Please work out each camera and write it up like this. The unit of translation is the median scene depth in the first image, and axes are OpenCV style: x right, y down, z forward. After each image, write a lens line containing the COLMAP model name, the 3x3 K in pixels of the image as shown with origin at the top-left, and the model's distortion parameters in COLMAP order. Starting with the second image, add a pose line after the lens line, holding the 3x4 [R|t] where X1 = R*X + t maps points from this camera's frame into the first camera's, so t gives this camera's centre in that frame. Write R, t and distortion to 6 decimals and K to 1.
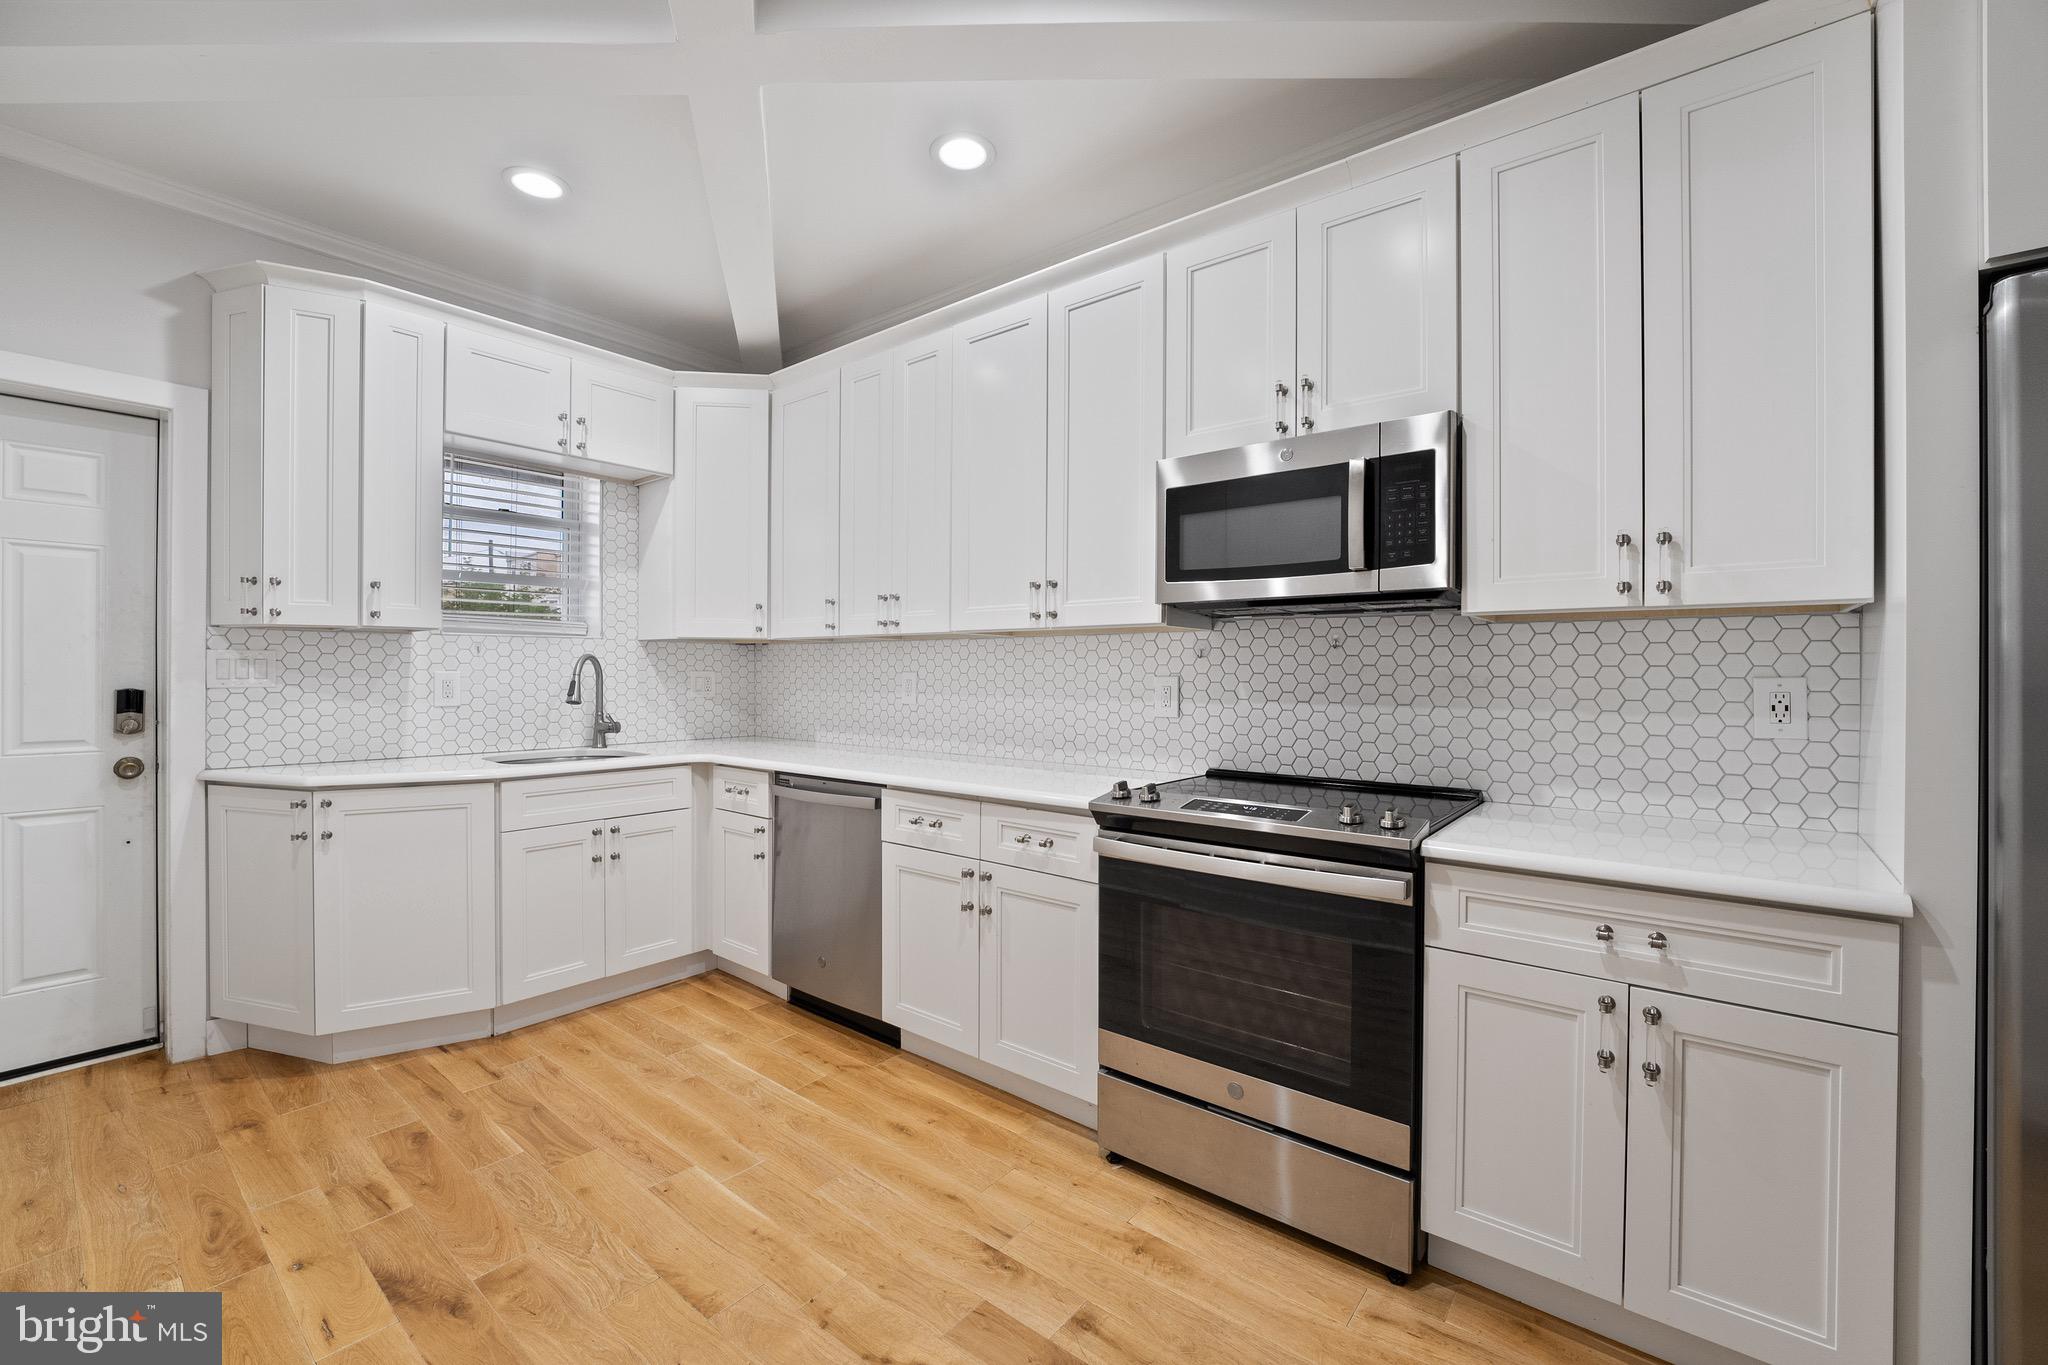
lens RADIAL K [[832.0, 0, 1030.6], [0, 832.0, 679.4], [0, 0, 1]] dist [-0.025148, 0.005749]
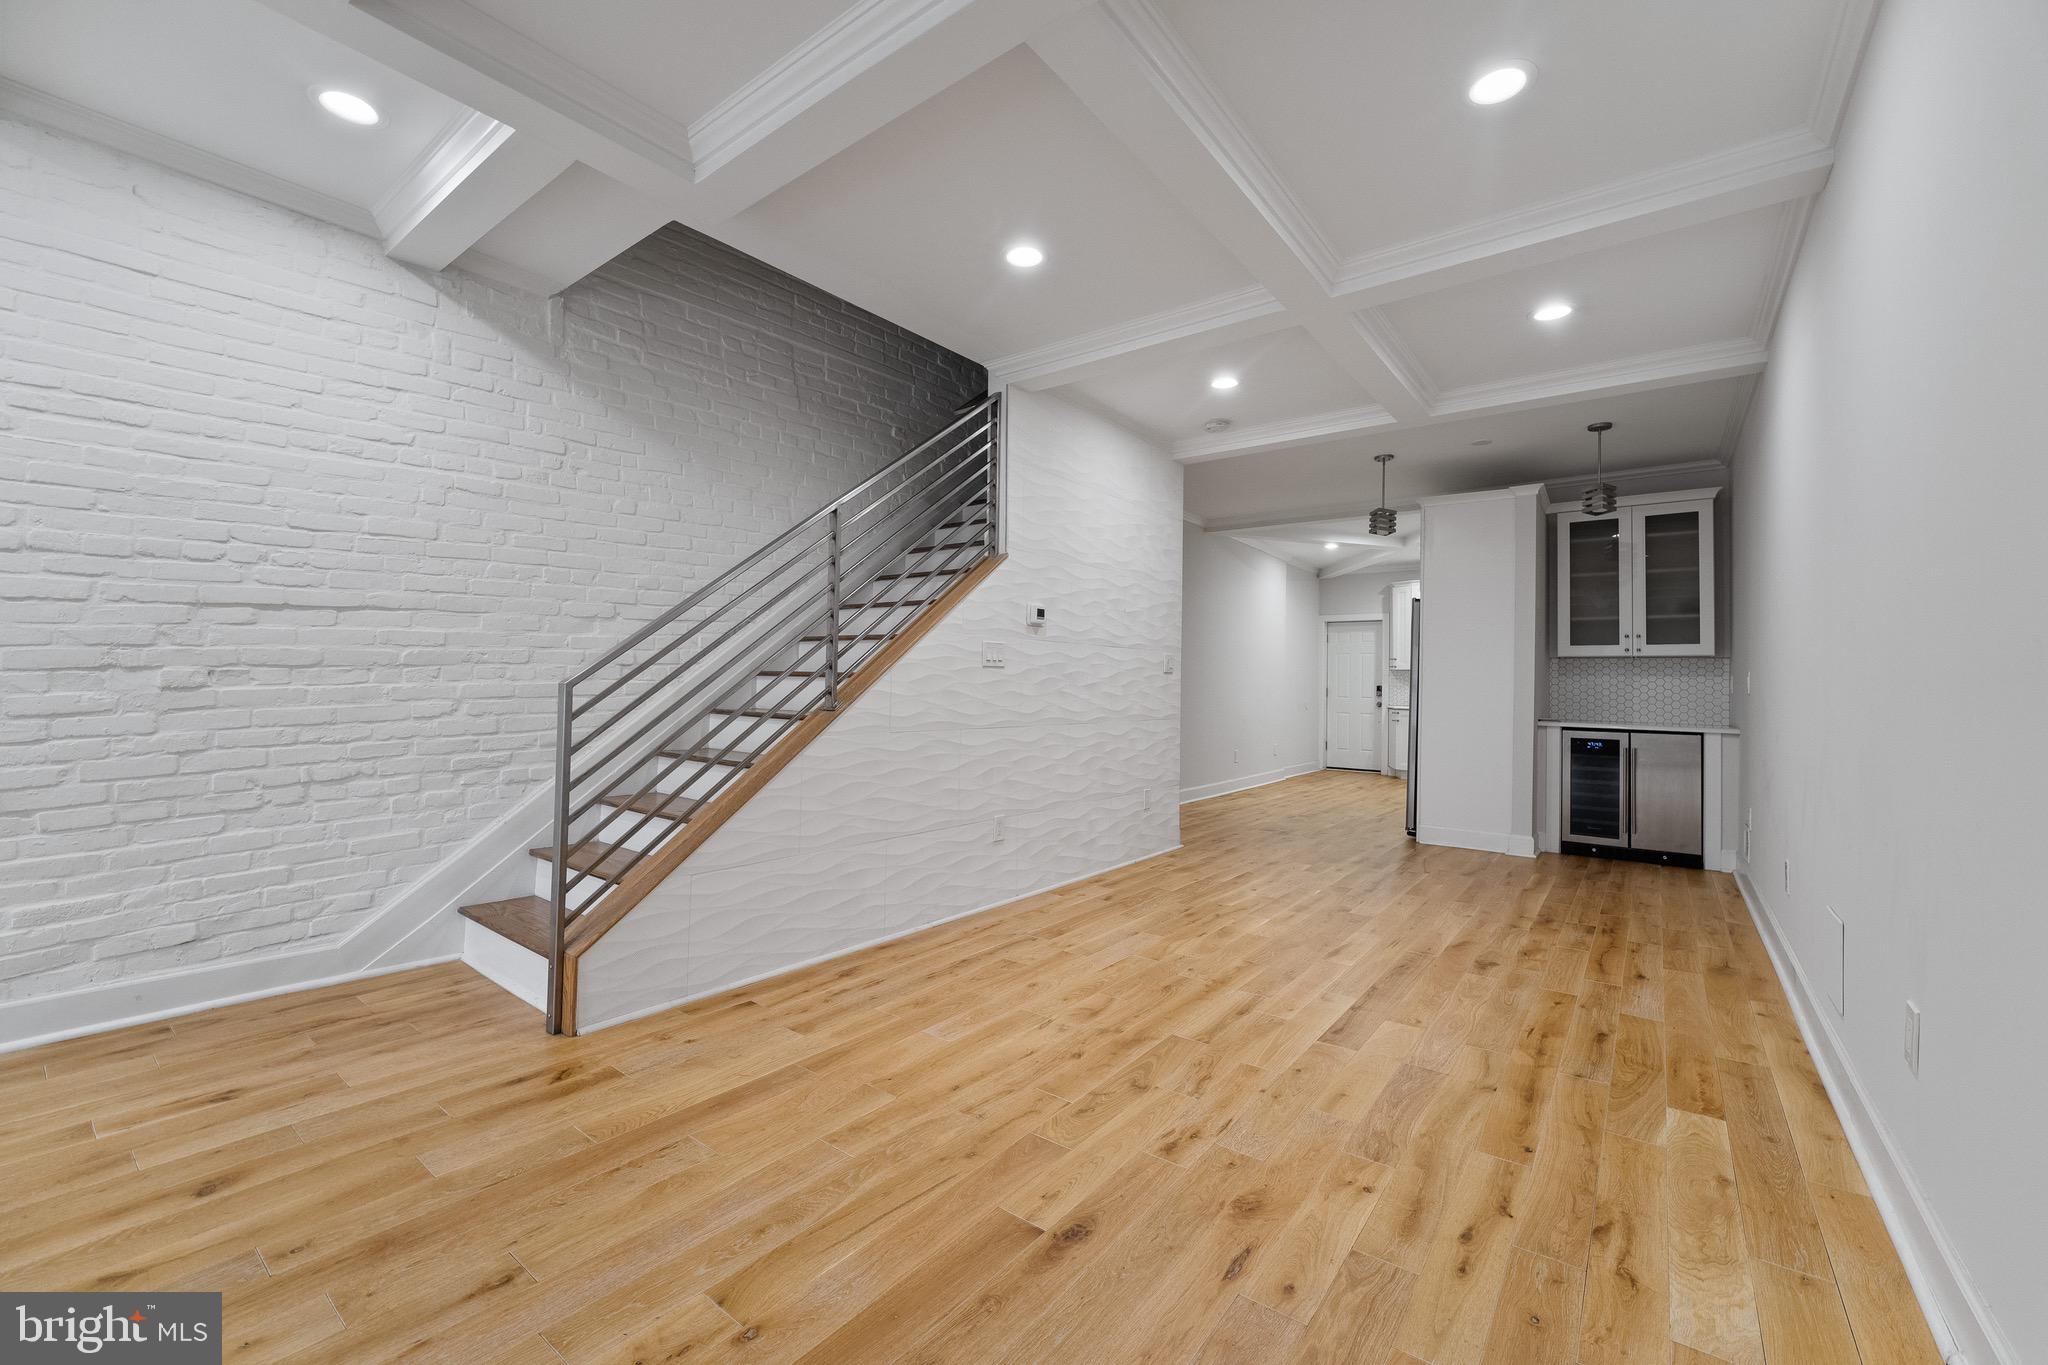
lens RADIAL K [[826.8, 0, 1024.0], [0, 826.8, 661.0], [0, 0, 1]] dist [-0.015335, 0.000289]
pose [[0.022780, -0.035994, -0.999092, 3.116665], [-0.020953, 0.999115, -0.036472, 0.076680], [0.999521, 0.021765, 0.022005, -0.940881]]
